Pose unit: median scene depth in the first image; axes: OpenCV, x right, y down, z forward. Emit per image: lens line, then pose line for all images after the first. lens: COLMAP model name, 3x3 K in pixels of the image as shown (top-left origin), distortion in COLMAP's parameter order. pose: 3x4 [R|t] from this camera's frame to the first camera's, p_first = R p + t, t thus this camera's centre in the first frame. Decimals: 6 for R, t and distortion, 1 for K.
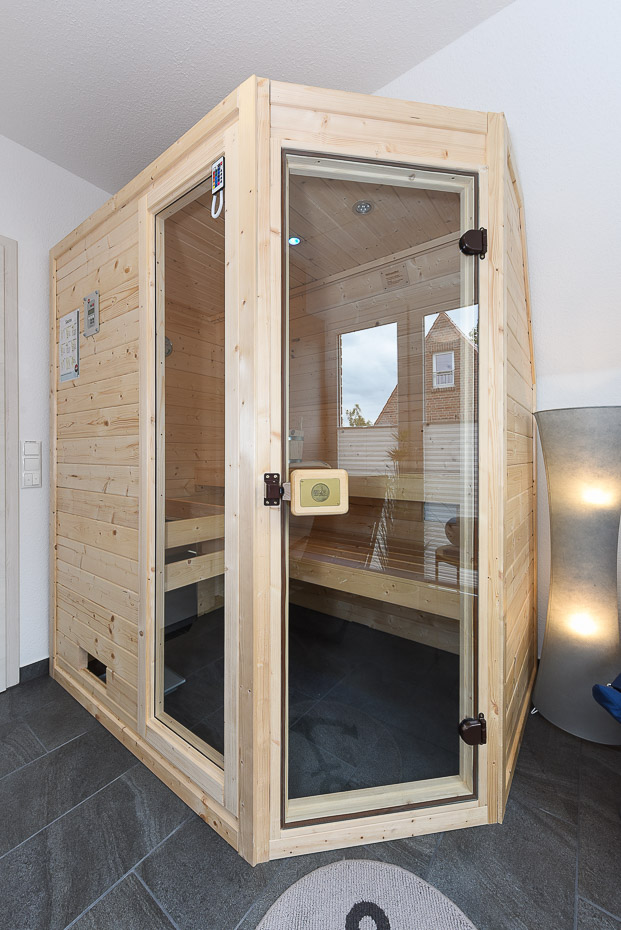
lens RADIAL K [[375.6, 0, 312.1], [0, 375.6, 450.5], [0, 0, 1]] dist [-0.001179, -0.000148]
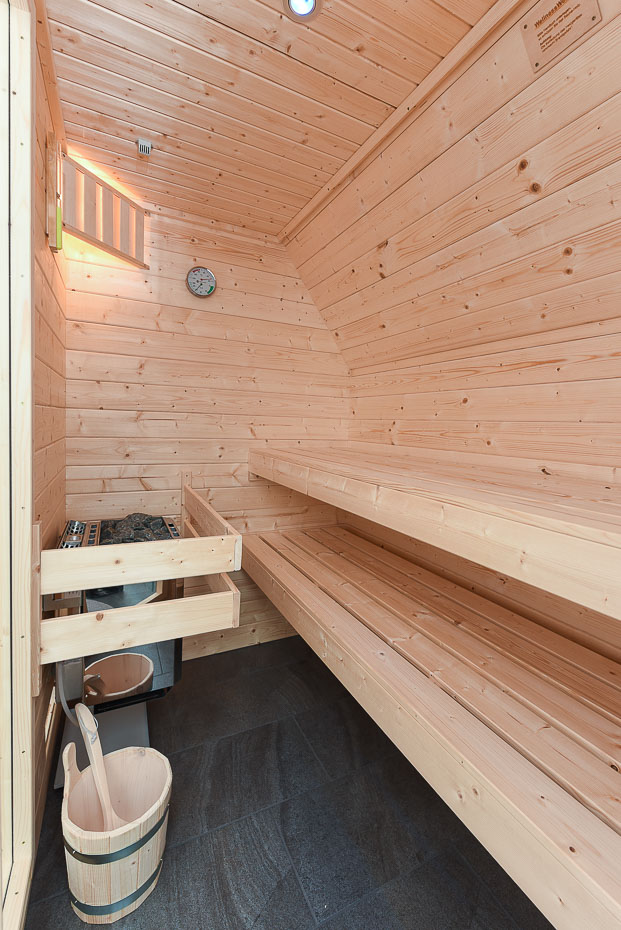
lens RADIAL K [[399.0, 0, 307.5], [0, 399.0, 438.6], [0, 0, 1]] dist [-0.016521, -0.000175]
pose [[0.888098, 0.052149, -0.456687, 0.153206], [-0.032178, 0.998159, 0.051403, -0.018759], [0.458527, -0.030955, 0.888141, 0.385451]]
